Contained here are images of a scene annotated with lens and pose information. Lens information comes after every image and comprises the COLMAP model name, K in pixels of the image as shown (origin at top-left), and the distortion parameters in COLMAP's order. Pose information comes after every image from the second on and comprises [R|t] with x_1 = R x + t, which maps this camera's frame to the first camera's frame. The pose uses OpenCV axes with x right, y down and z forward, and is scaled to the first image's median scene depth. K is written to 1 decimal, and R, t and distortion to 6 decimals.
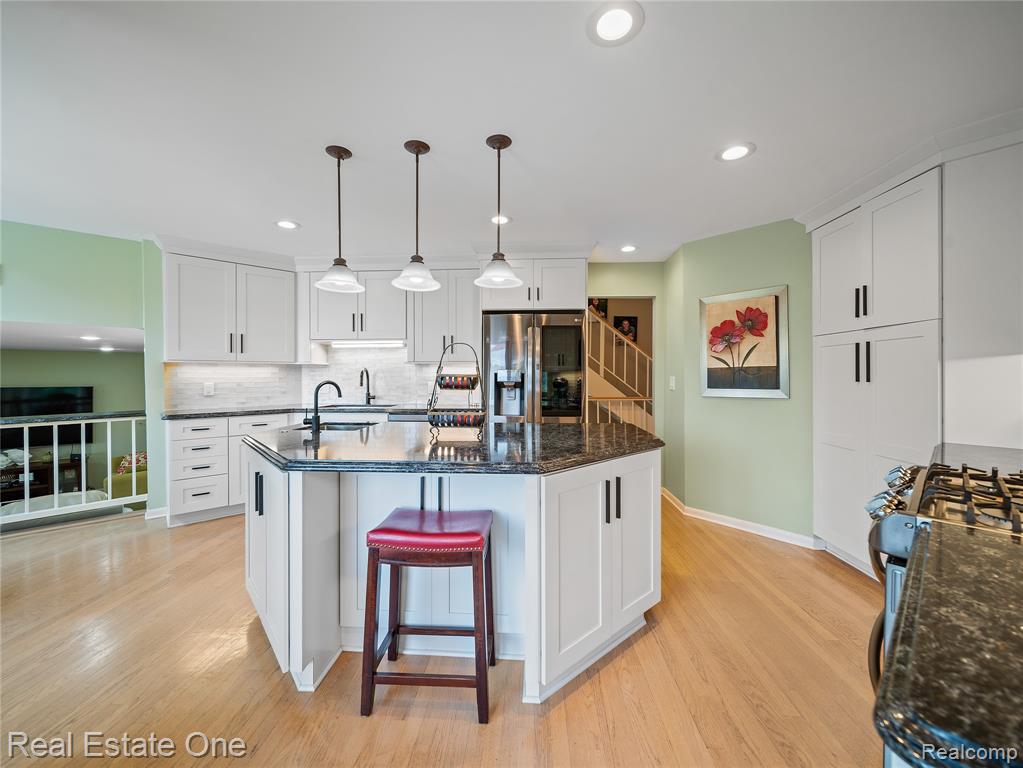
lens RADIAL K [[408.8, 0, 509.8], [0, 408.8, 377.5], [0, 0, 1]] dist [0.001271, -0.000145]
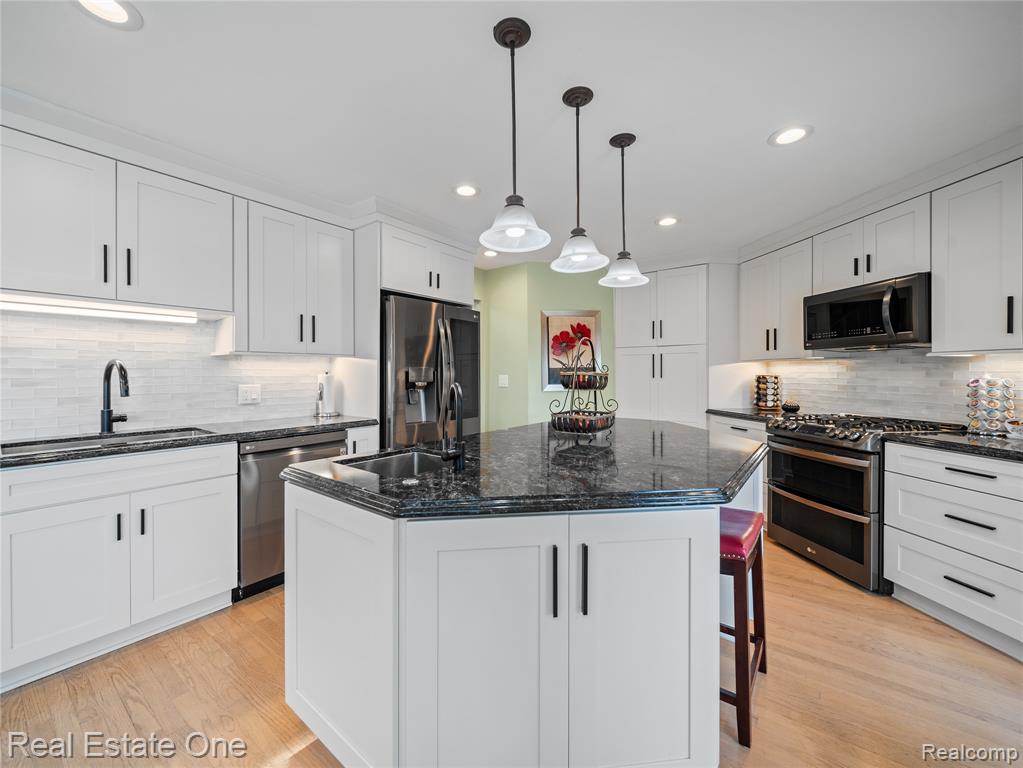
lens RADIAL K [[408.8, 0, 513.6], [0, 408.8, 379.1], [0, 0, 1]] dist [0.001271, -0.000145]
pose [[0.560518, -0.012091, 0.828054, -0.628057], [0.002951, 0.999916, 0.012603, -0.005516], [-0.828137, -0.004620, 0.560507, 0.413538]]
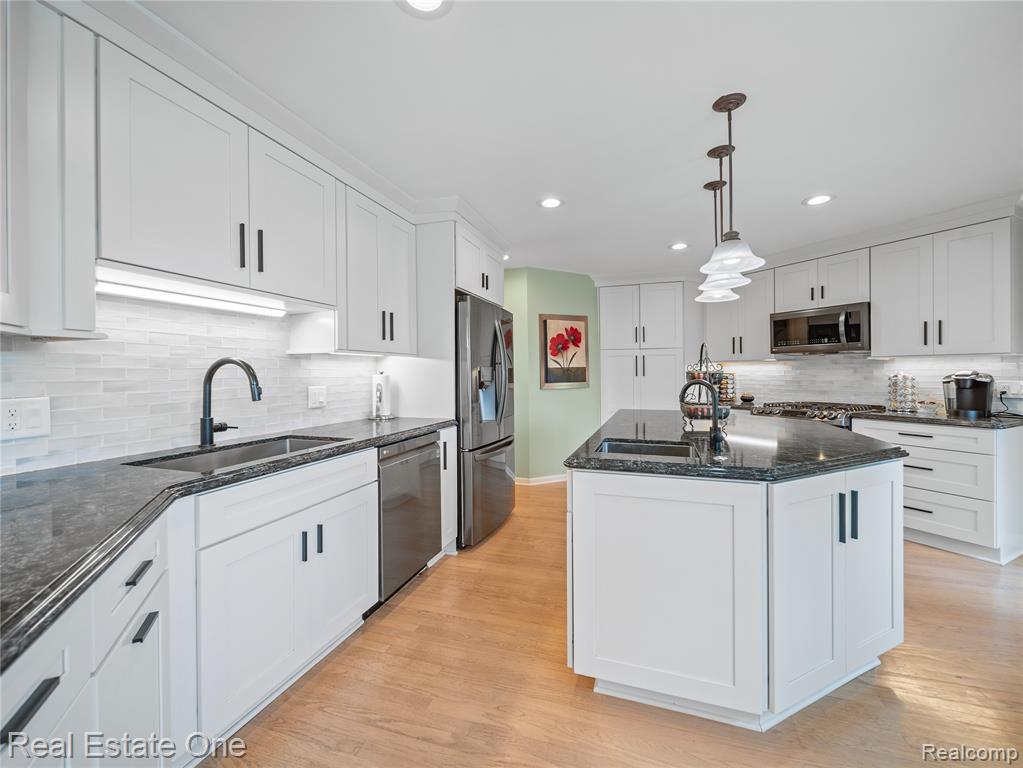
lens RADIAL K [[408.8, 0, 517.8], [0, 408.8, 378.0], [0, 0, 1]] dist [0.001271, -0.000145]
pose [[0.269684, -0.013760, 0.962850, -0.861733], [0.008286, 0.999894, 0.011968, -0.006428], [-0.962913, 0.004751, 0.269770, 0.768504]]
